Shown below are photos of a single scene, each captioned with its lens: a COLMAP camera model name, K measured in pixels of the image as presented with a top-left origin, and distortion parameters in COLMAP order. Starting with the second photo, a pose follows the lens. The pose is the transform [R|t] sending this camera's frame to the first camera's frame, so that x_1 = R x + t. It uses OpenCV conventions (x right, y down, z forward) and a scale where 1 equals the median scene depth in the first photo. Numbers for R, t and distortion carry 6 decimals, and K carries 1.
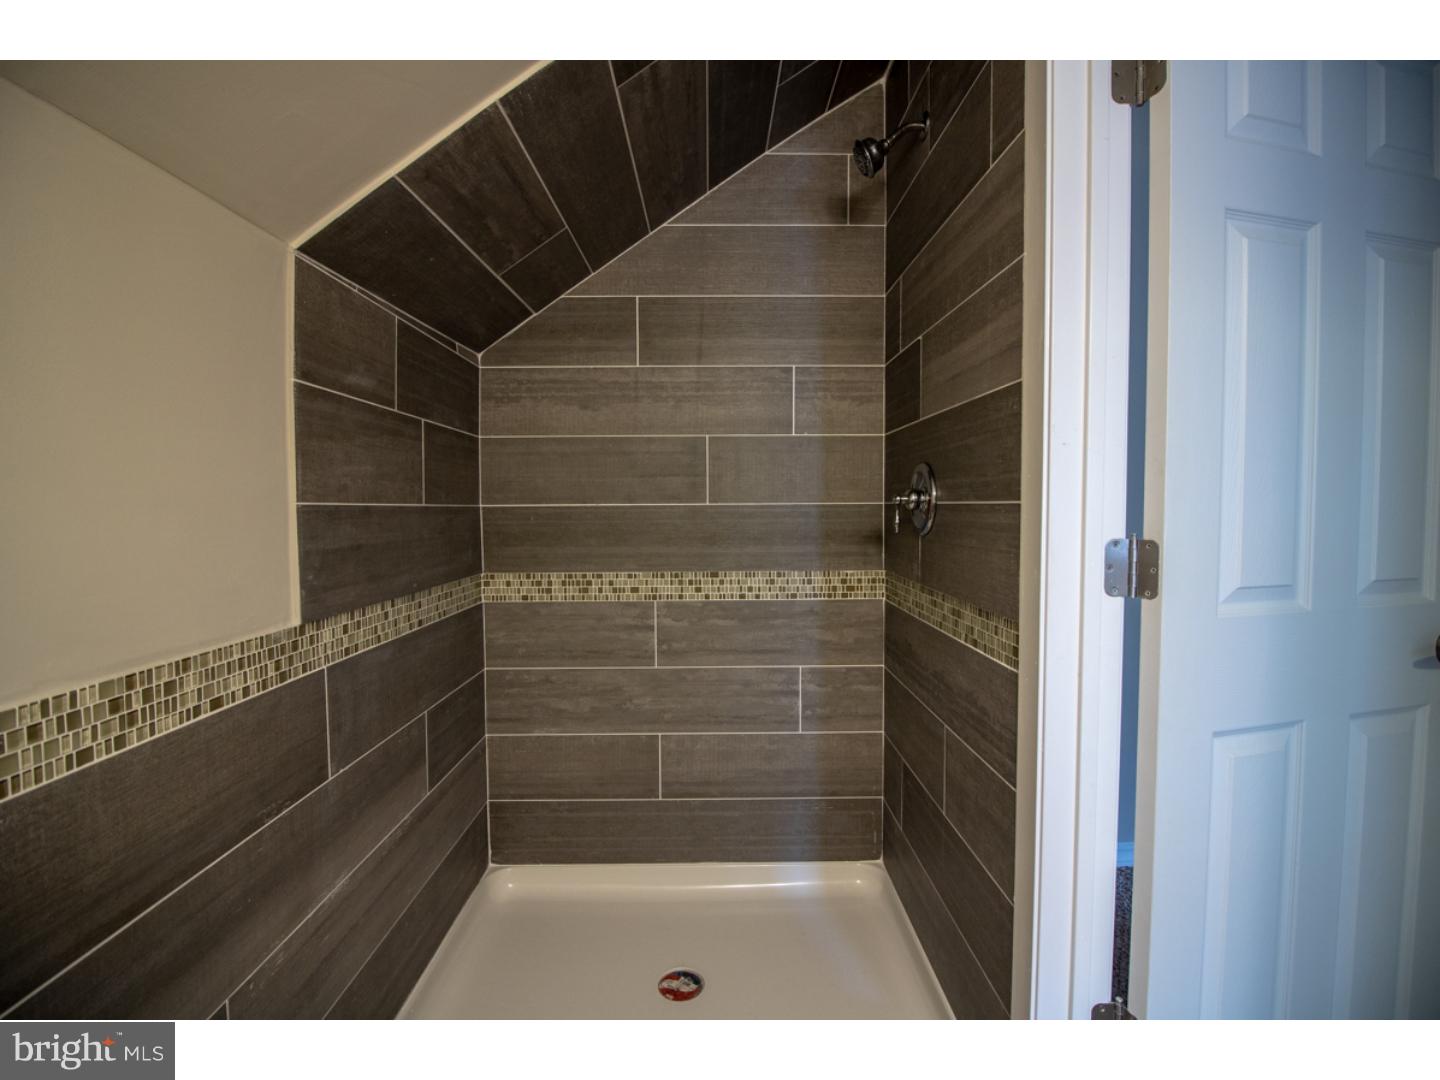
lens RADIAL K [[659.4, 0, 720.0], [0, 659.4, 540.0], [0, 0, 1]] dist [0.000416, -0.000010]
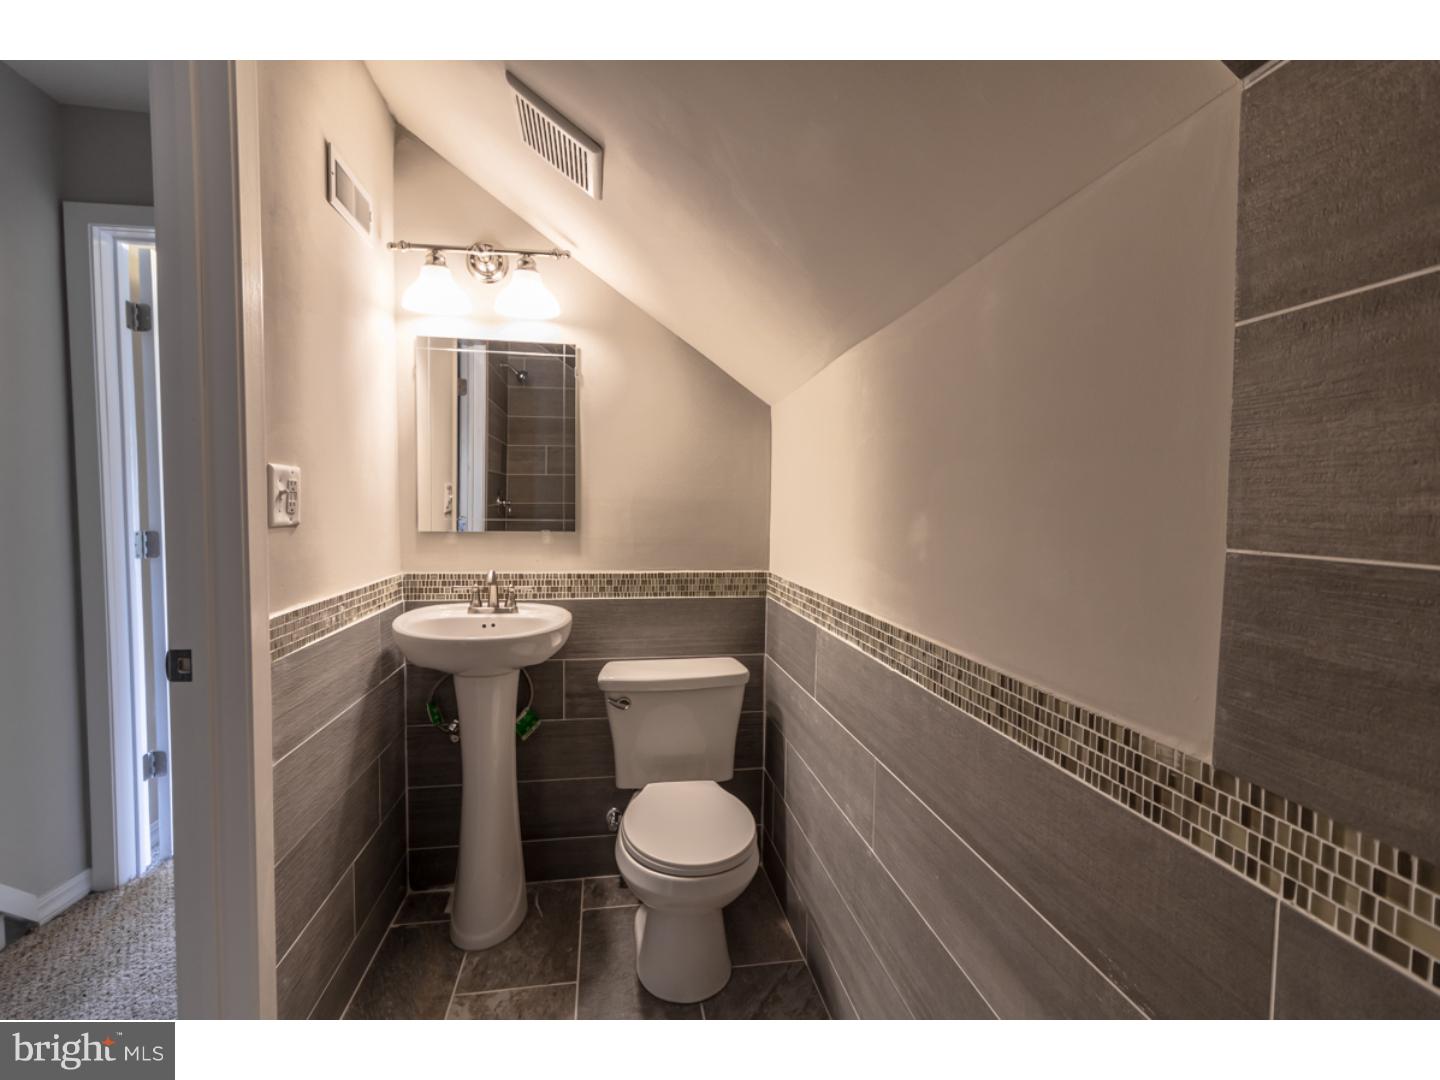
lens RADIAL K [[659.4, 0, 720.0], [0, 659.4, 540.0], [0, 0, 1]] dist [0.000416, -0.000010]
pose [[-0.988853, 0.002265, -0.148875, -0.143115], [-0.013835, 0.994160, 0.107021, -0.120671], [0.148248, 0.107888, -0.983048, 1.514222]]
